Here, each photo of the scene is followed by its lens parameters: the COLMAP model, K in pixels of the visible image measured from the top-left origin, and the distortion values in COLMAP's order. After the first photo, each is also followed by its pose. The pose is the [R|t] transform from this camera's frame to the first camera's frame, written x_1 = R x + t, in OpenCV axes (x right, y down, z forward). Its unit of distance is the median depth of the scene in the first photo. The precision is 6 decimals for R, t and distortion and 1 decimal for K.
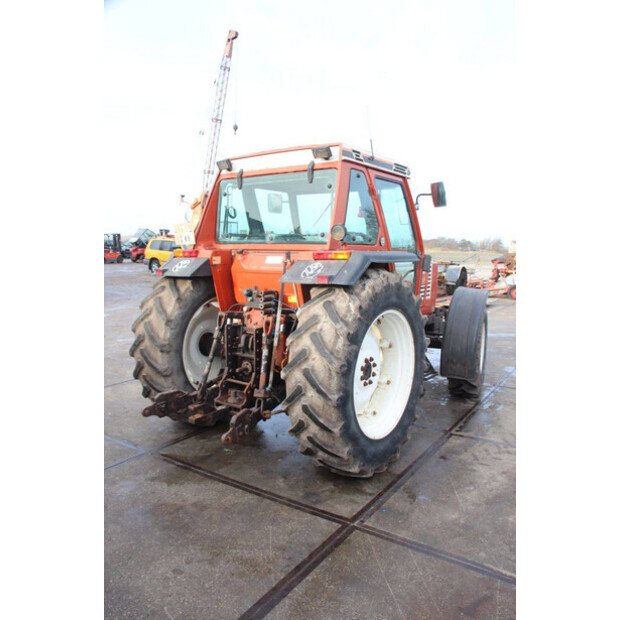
lens RADIAL K [[510.7, 0, 310.0], [0, 510.7, 310.0], [0, 0, 1]] dist [-0.169591, 0.152048]
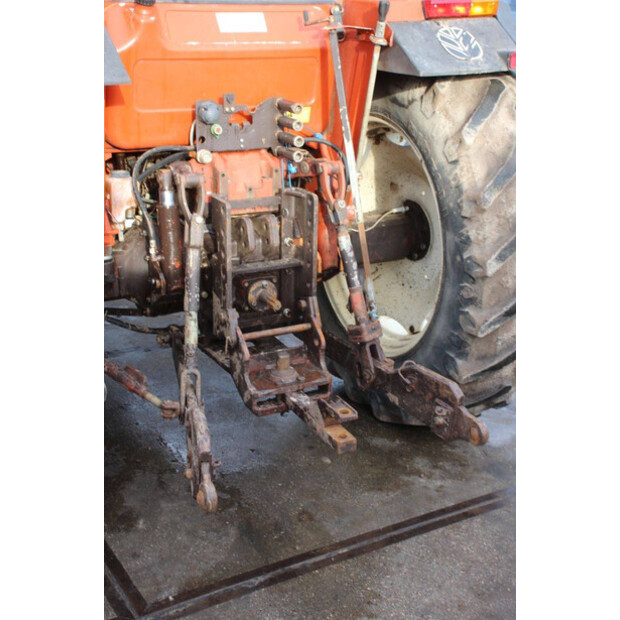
lens RADIAL K [[890.5, 0, 307.3], [0, 890.5, 323.2], [0, 0, 1]] dist [0.052798, 0.094798]
pose [[0.435131, -0.311380, 0.844810, -0.726313], [0.097618, 0.949079, 0.299532, -0.080308], [-0.895060, -0.047867, 0.443370, 0.631027]]
